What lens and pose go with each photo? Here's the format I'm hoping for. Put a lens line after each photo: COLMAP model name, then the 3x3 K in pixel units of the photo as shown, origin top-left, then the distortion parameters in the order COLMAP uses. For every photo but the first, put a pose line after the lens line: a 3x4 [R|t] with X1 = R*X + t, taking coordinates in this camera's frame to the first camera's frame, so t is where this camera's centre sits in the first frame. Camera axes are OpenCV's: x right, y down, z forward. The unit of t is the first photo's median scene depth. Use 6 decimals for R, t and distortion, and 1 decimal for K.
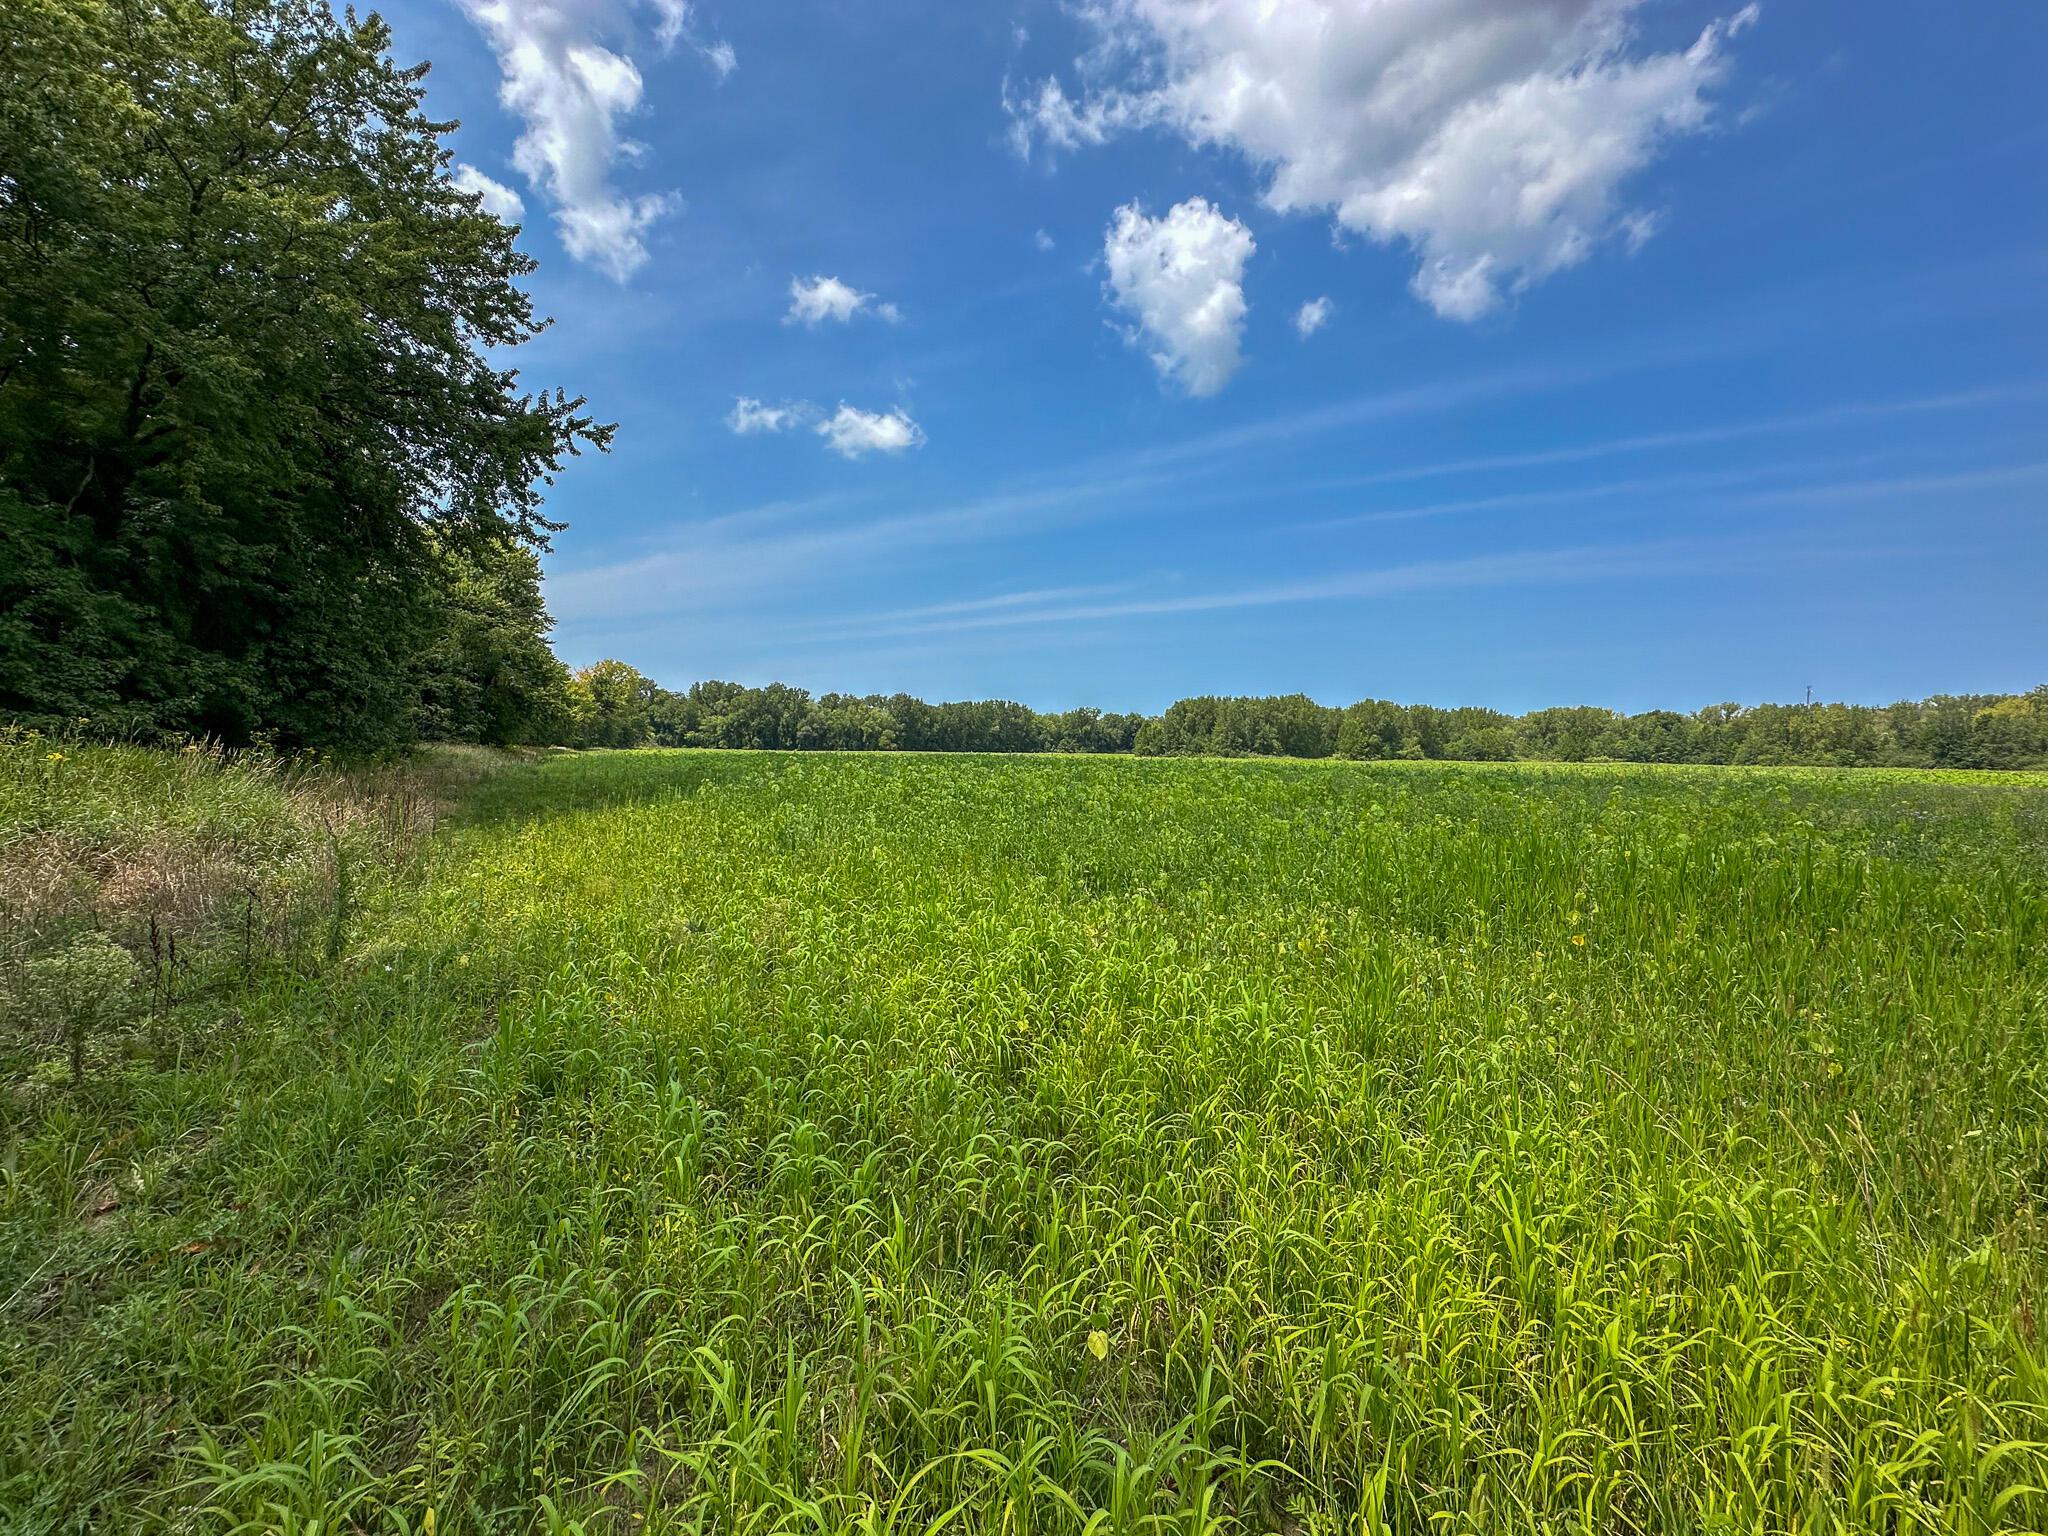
lens RADIAL K [[822.0, 0, 1024.0], [0, 822.0, 768.0], [0, 0, 1]] dist [-0.000306, -0.000293]
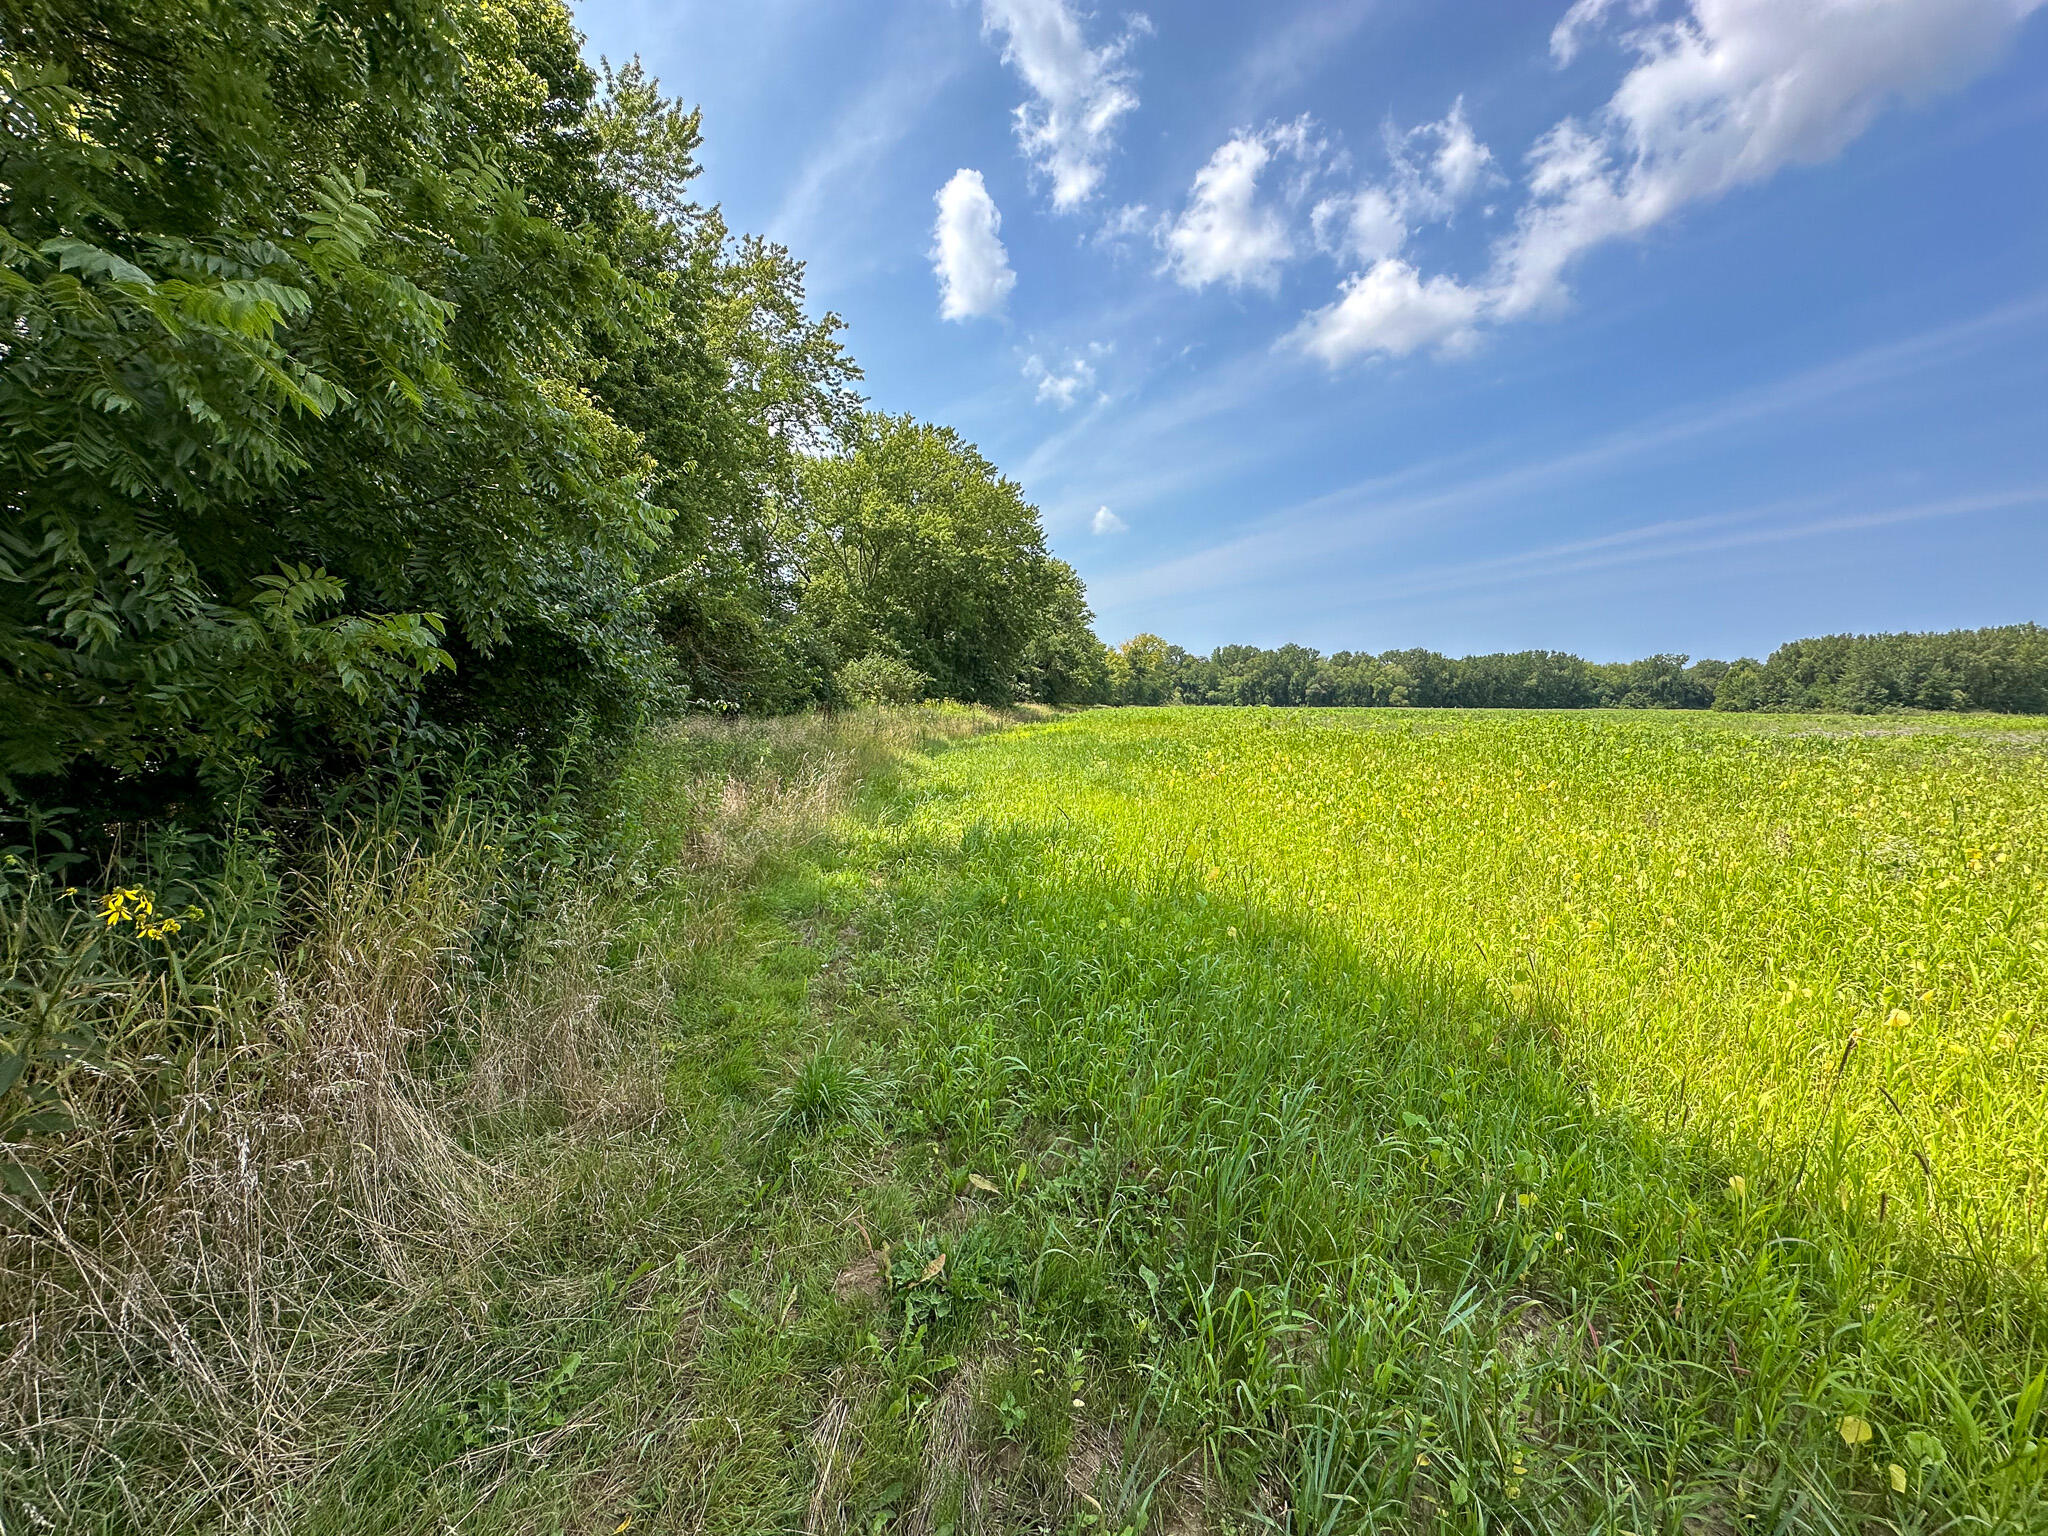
lens RADIAL K [[822.0, 0, 1024.0], [0, 822.0, 768.0], [0, 0, 1]] dist [-0.000306, -0.000293]
pose [[0.808629, 0.039006, -0.587024, 0.075397], [-0.008564, 0.998474, 0.054549, 0.002927], [0.588256, -0.039083, 0.807730, -0.099342]]
